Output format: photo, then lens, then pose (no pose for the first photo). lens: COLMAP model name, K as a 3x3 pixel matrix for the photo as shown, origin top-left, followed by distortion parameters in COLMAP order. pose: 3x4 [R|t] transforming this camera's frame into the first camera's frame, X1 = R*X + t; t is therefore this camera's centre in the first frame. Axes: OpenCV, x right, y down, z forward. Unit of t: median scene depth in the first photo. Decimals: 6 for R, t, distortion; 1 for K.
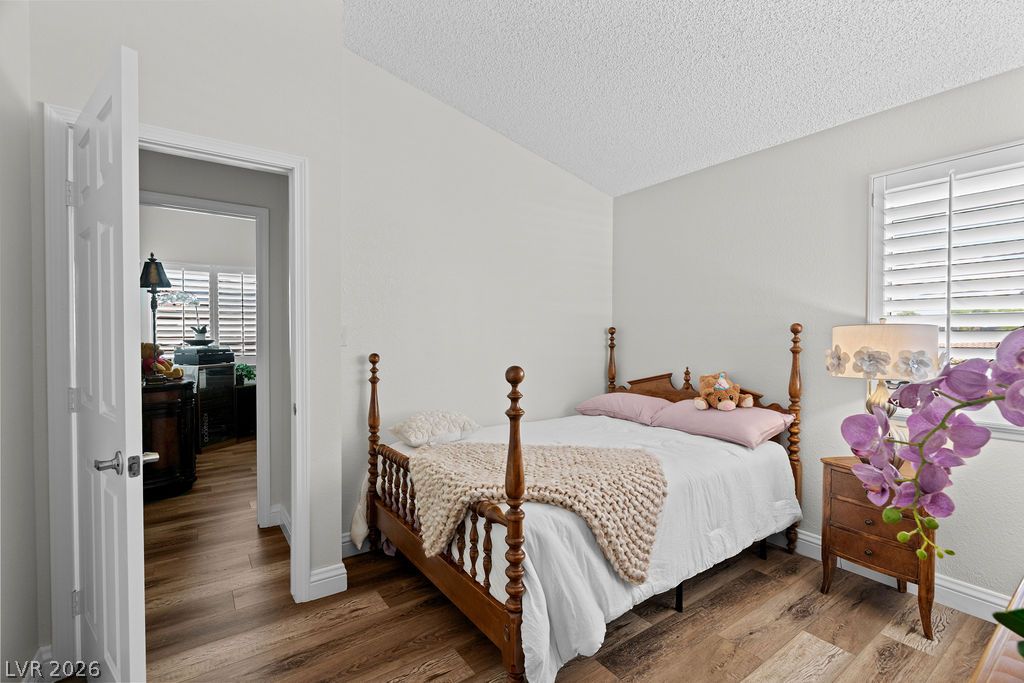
lens RADIAL K [[456.6, 0, 512.5], [0, 456.6, 342.7], [0, 0, 1]] dist [-0.000765, -0.000131]
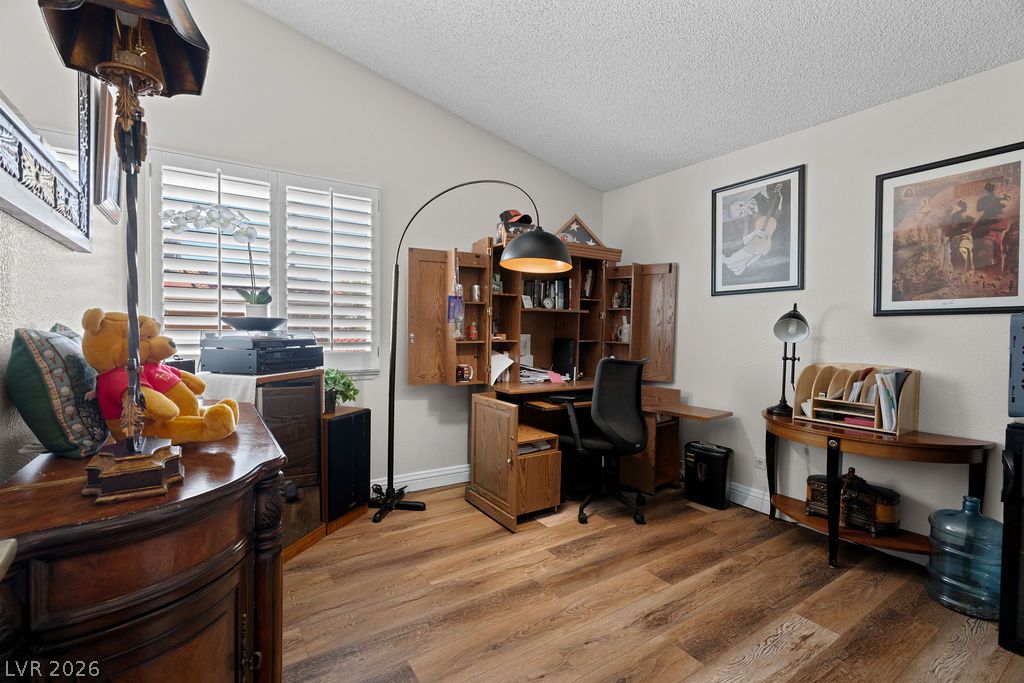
lens RADIAL K [[456.6, 0, 511.5], [0, 456.6, 337.8], [0, 0, 1]] dist [-0.000765, -0.000131]
pose [[0.999545, 0.009923, -0.028474, -0.405167], [-0.009740, 0.999931, 0.006544, 0.007779], [0.028537, -0.006264, 0.999573, 0.536240]]
